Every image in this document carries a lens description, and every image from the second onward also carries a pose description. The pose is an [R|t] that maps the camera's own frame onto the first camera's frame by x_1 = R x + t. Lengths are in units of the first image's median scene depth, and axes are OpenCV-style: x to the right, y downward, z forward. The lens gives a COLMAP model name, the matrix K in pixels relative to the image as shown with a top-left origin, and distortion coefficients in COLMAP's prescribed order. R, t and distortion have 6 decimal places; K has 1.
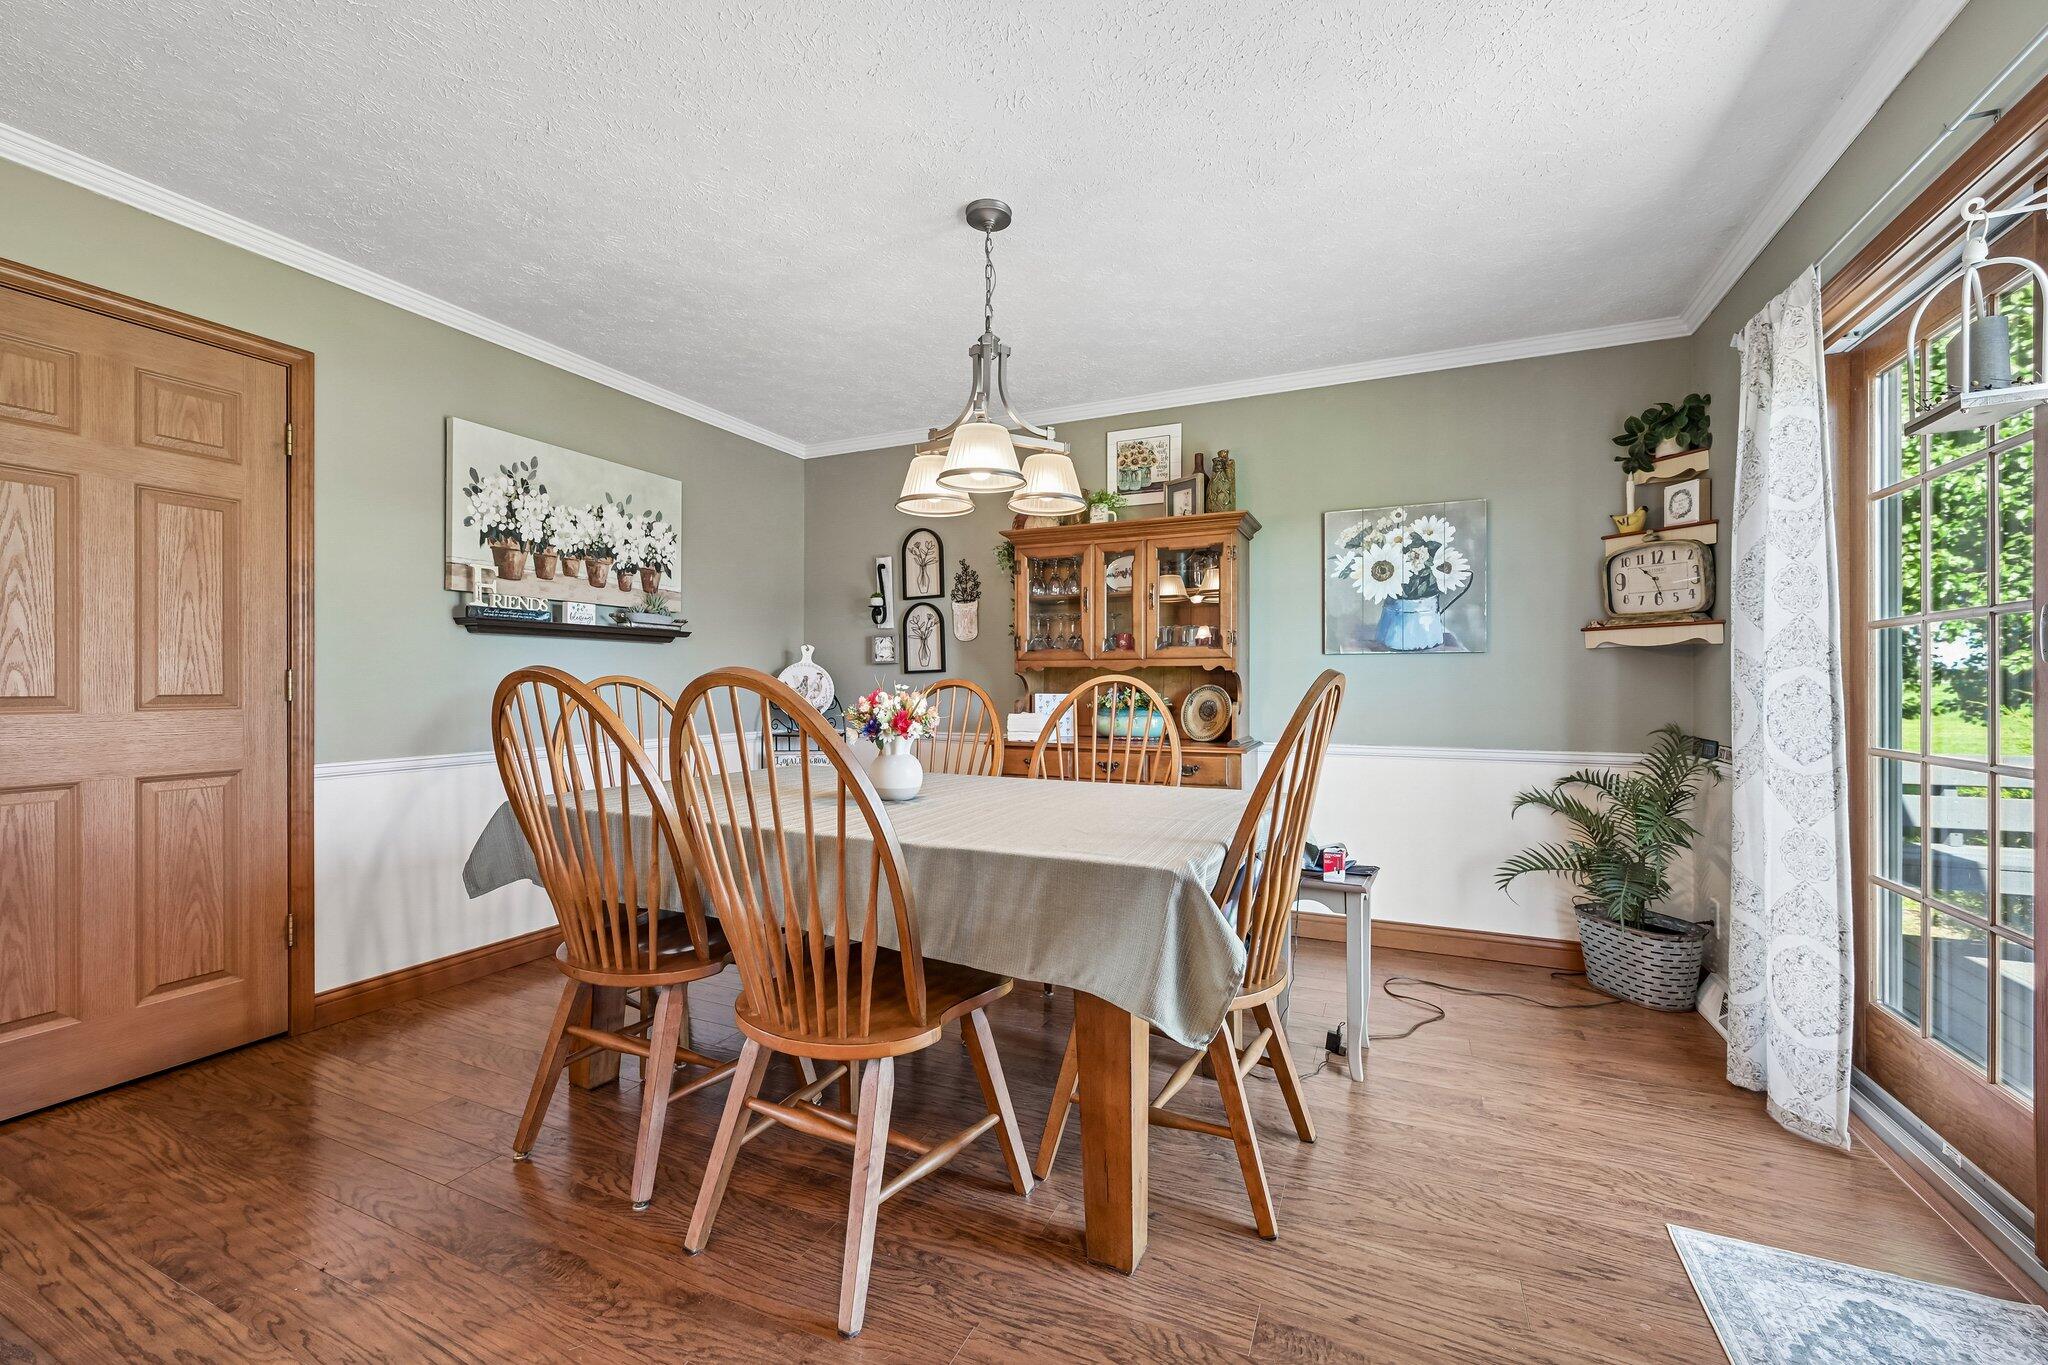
lens RADIAL K [[826.1, 0, 1026.0], [0, 826.1, 677.4], [0, 0, 1]] dist [0.000381, 0.000125]
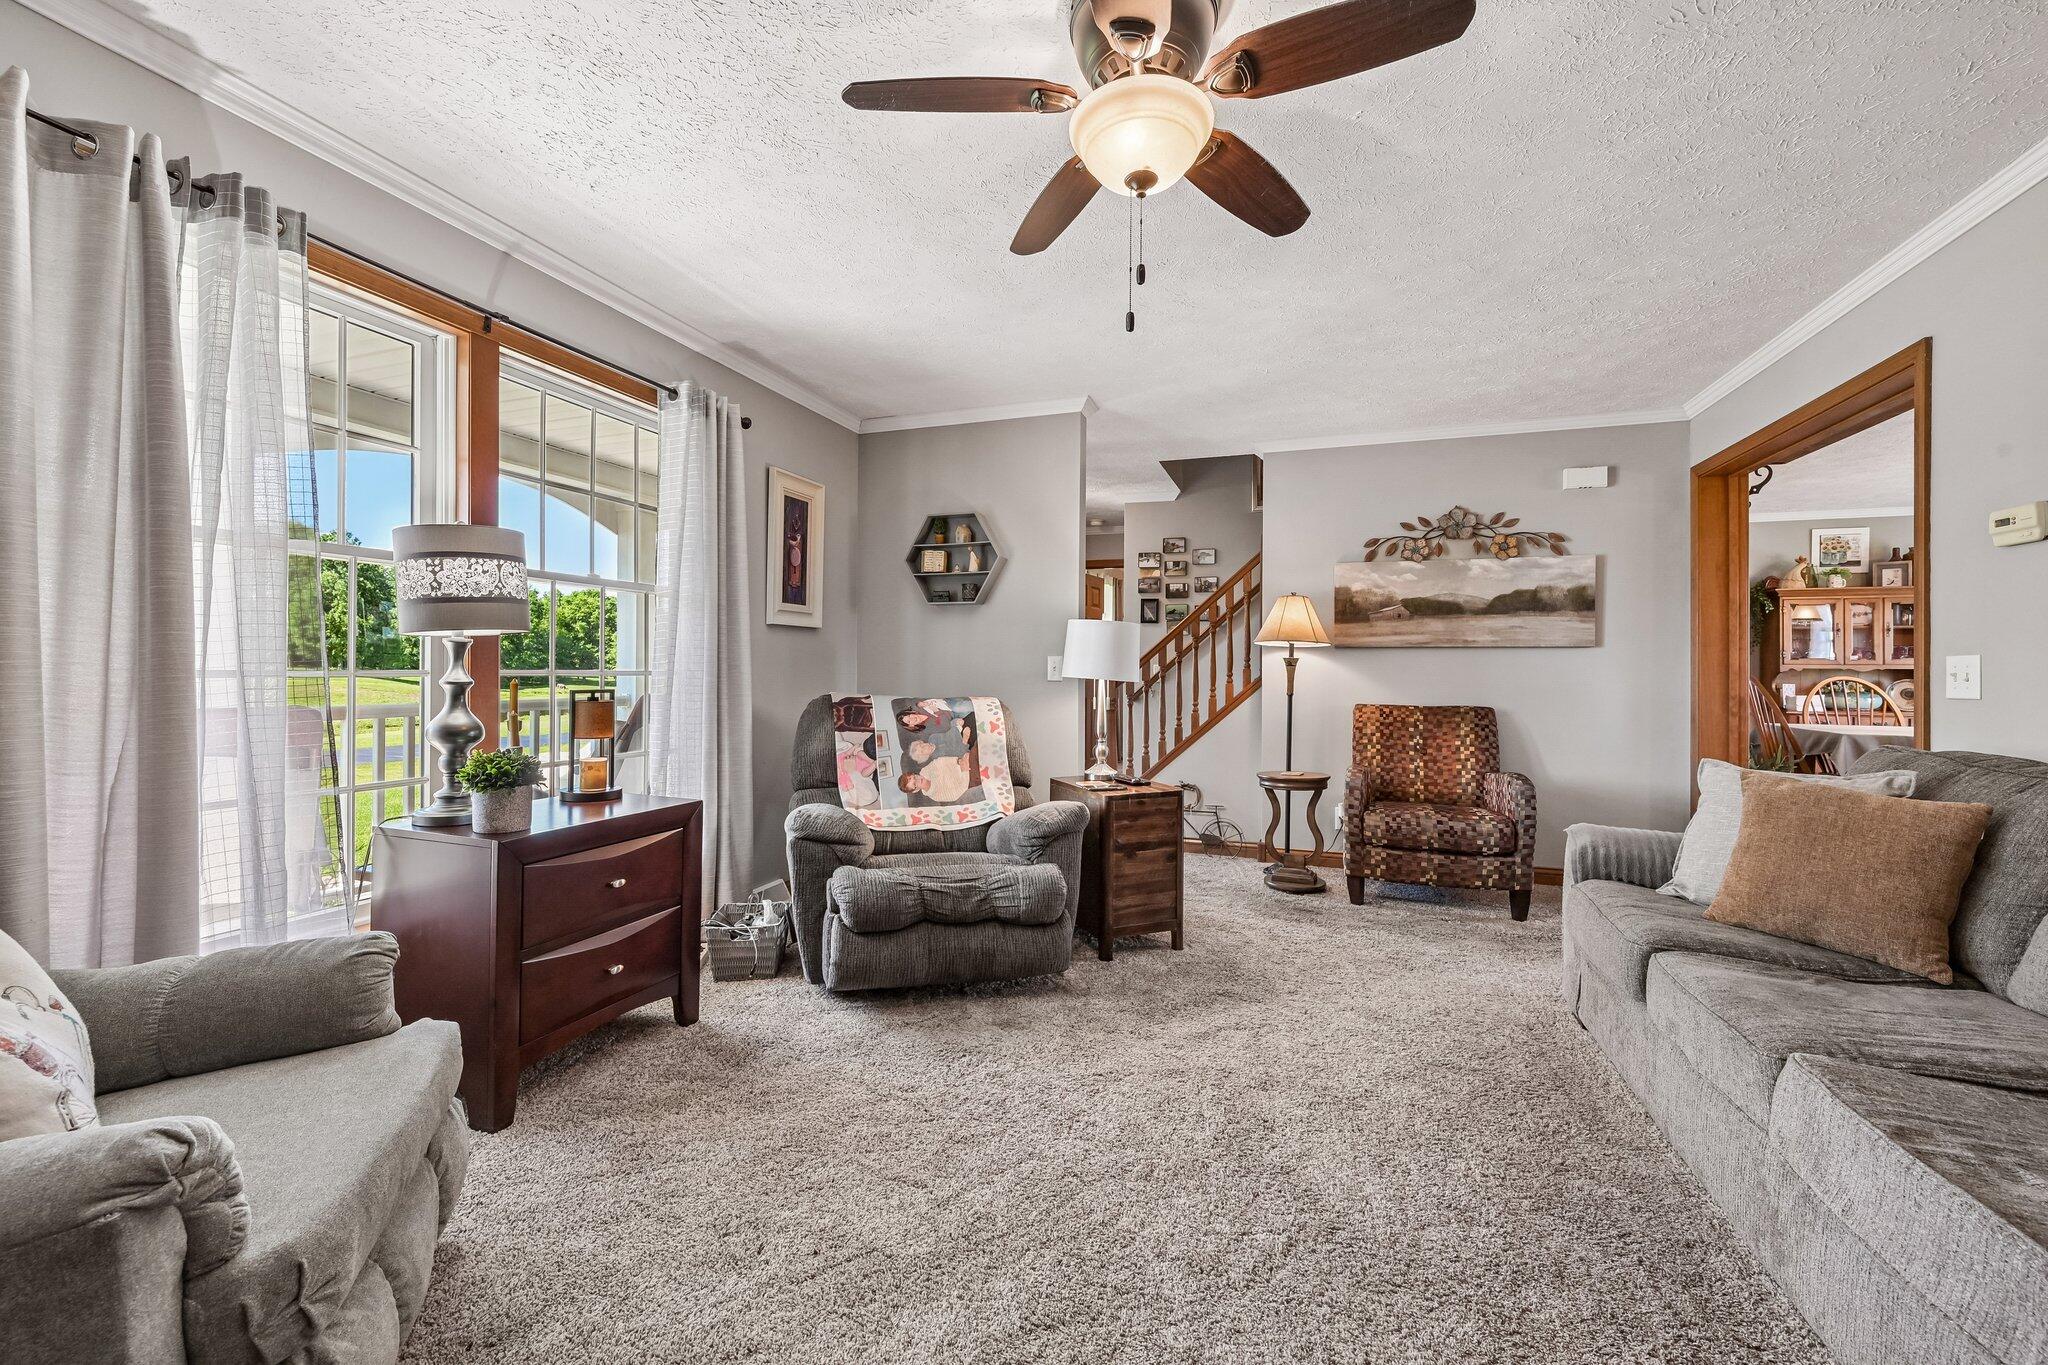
lens RADIAL K [[826.1, 0, 1026.0], [0, 826.1, 677.4], [0, 0, 1]] dist [0.000381, 0.000125]
pose [[0.995739, 0.001963, 0.092198, -1.960321], [-0.002922, 0.999943, 0.010265, -0.008269], [-0.092173, -0.010490, 0.995688, -0.634054]]
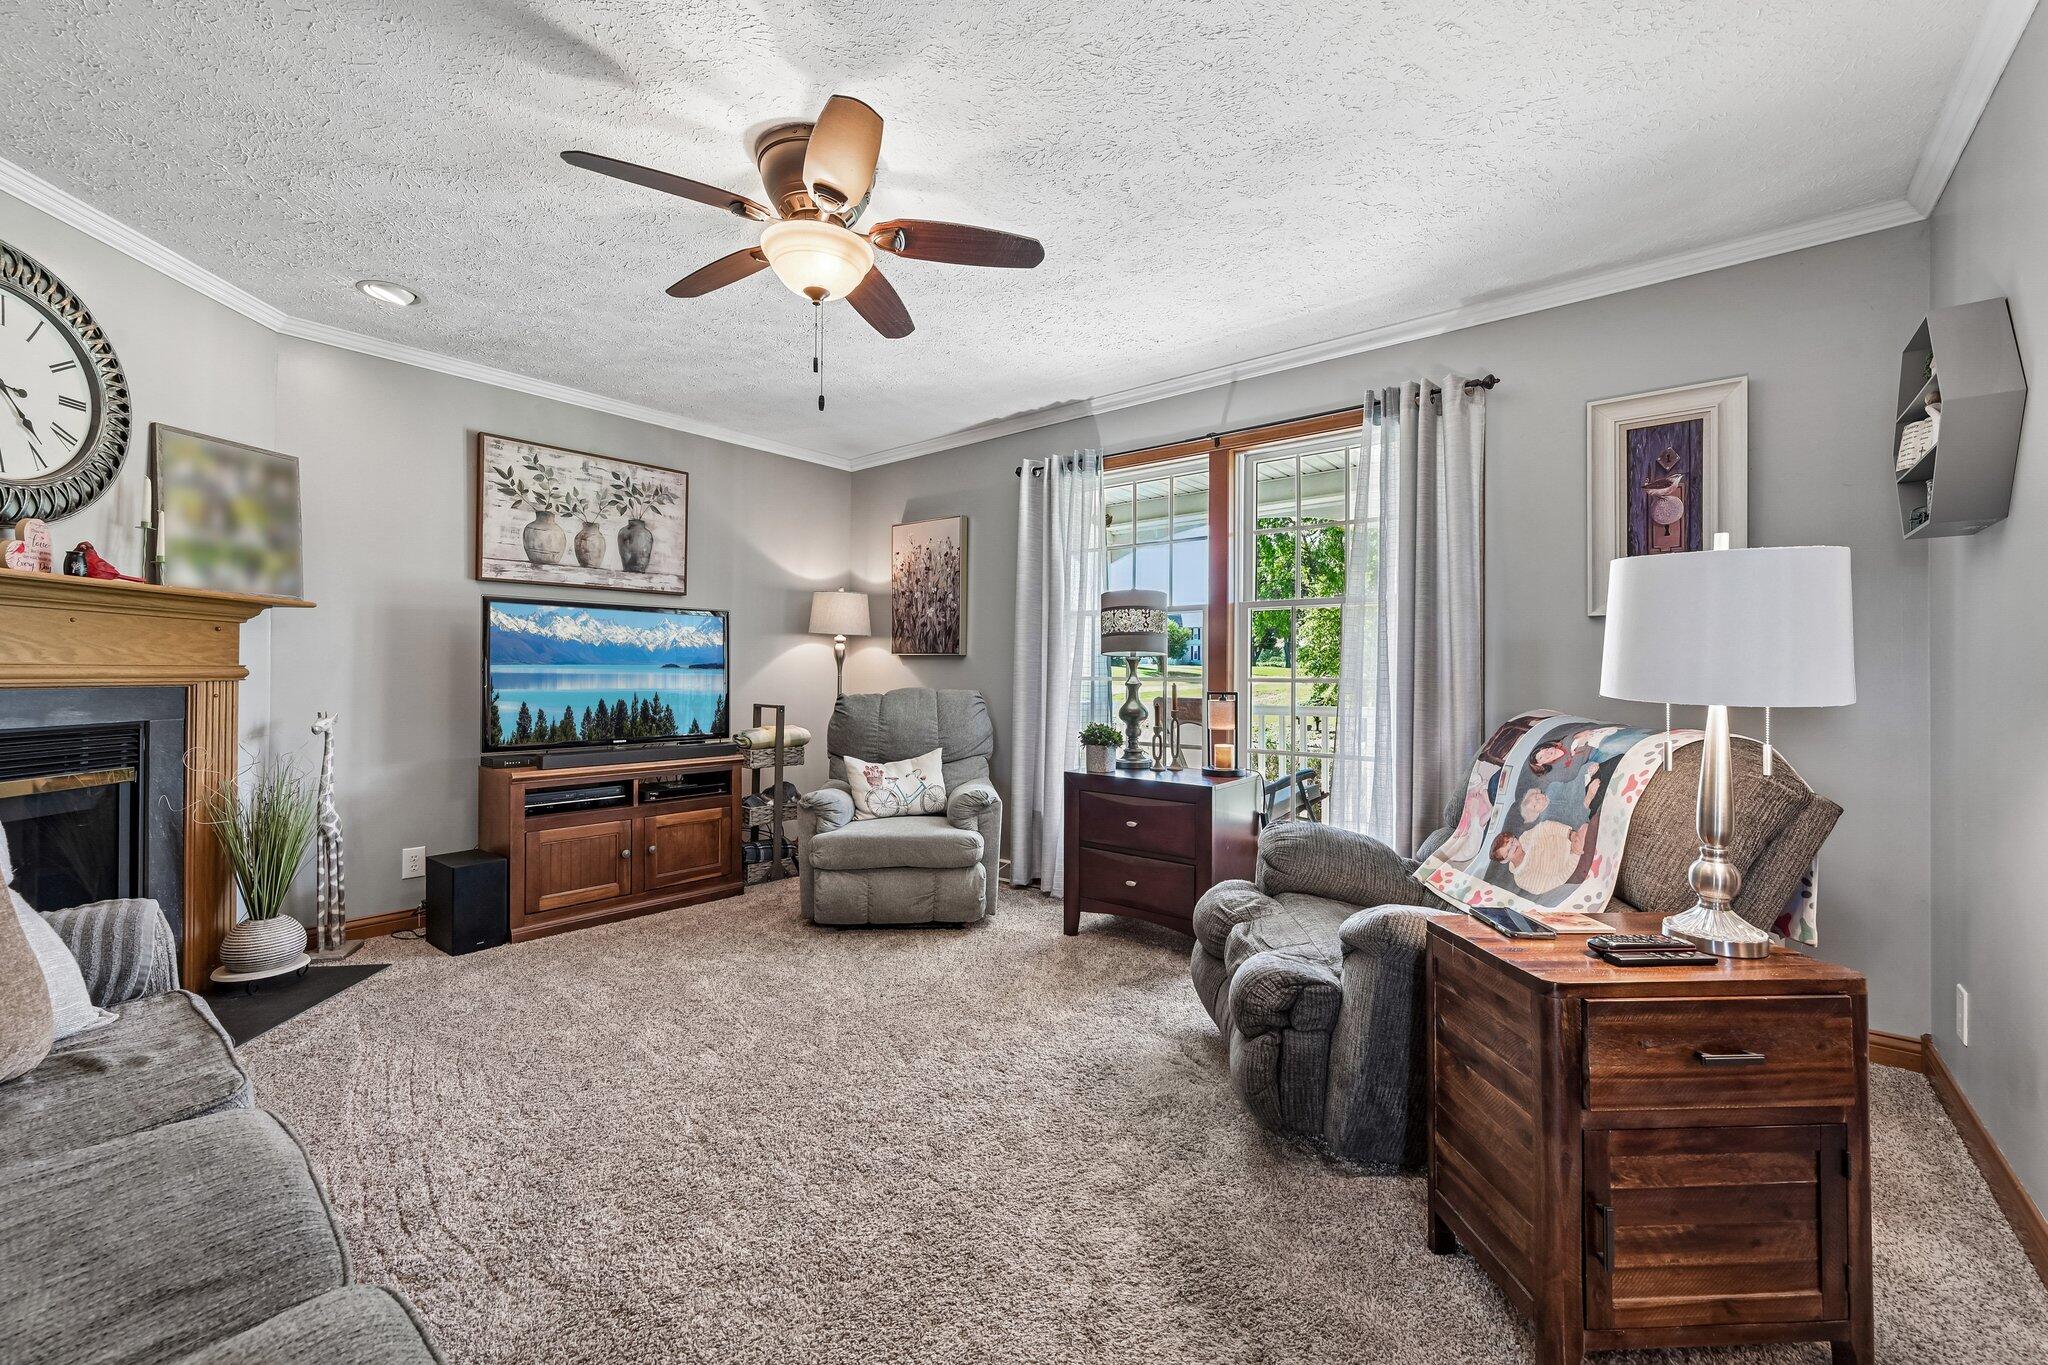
lens RADIAL K [[826.1, 0, 1026.0], [0, 826.1, 677.4], [0, 0, 1]] dist [0.000381, 0.000125]
pose [[-0.251056, -0.003785, -0.967965, -1.311844], [-0.004525, 0.999986, -0.002737, -0.002344], [0.967962, 0.003693, -0.251070, 0.124516]]
